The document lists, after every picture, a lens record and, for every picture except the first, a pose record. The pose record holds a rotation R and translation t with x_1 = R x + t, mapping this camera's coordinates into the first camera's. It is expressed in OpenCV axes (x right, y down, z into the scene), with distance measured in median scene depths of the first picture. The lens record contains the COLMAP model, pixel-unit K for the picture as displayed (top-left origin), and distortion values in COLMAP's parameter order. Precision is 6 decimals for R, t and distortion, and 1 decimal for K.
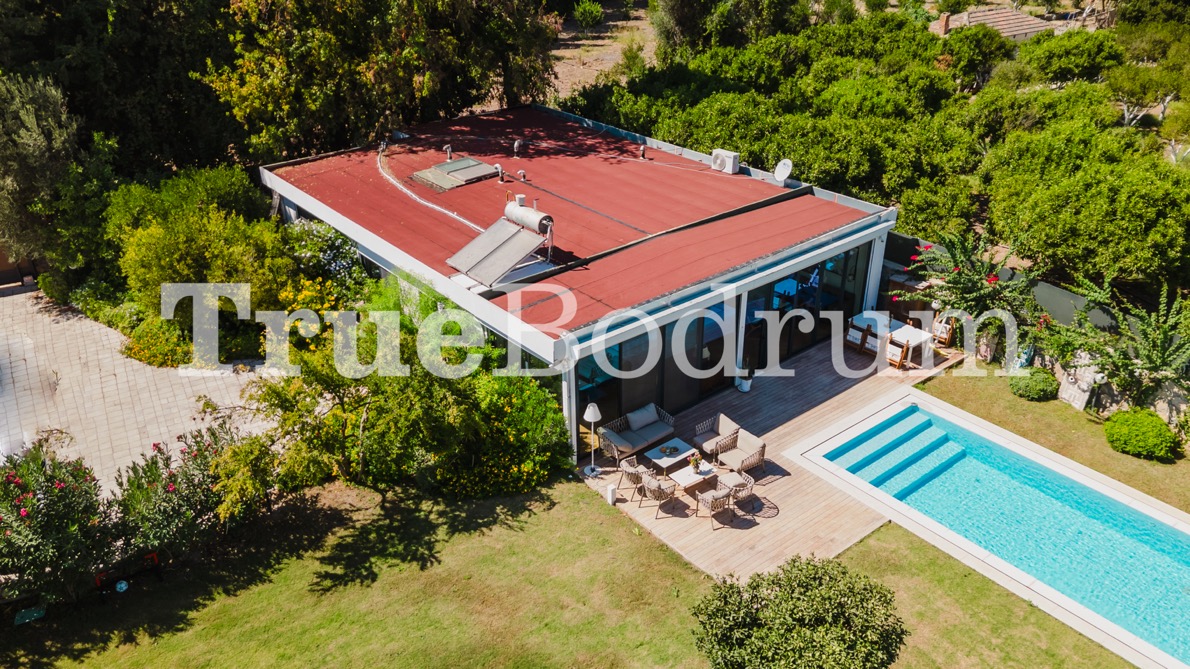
lens RADIAL K [[937.1, 0, 595.0], [0, 937.1, 334.5], [0, 0, 1]] dist [0.002179, 0.000526]
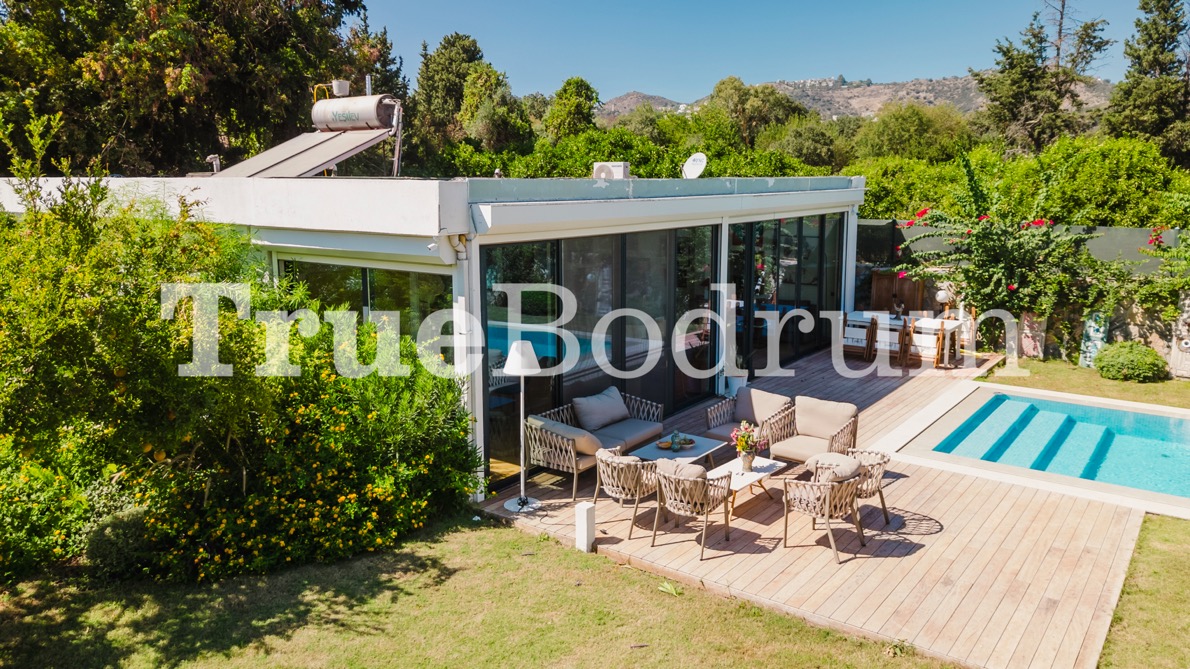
lens RADIAL K [[860.7, 0, 600.6], [0, 860.7, 295.9], [0, 0, 1]] dist [0.002256, 0.062103]
pose [[0.967321, -0.034512, 0.251195, -0.070584], [0.119240, 0.936226, -0.330549, 0.199157], [-0.223767, 0.349700, 0.909746, 0.587469]]
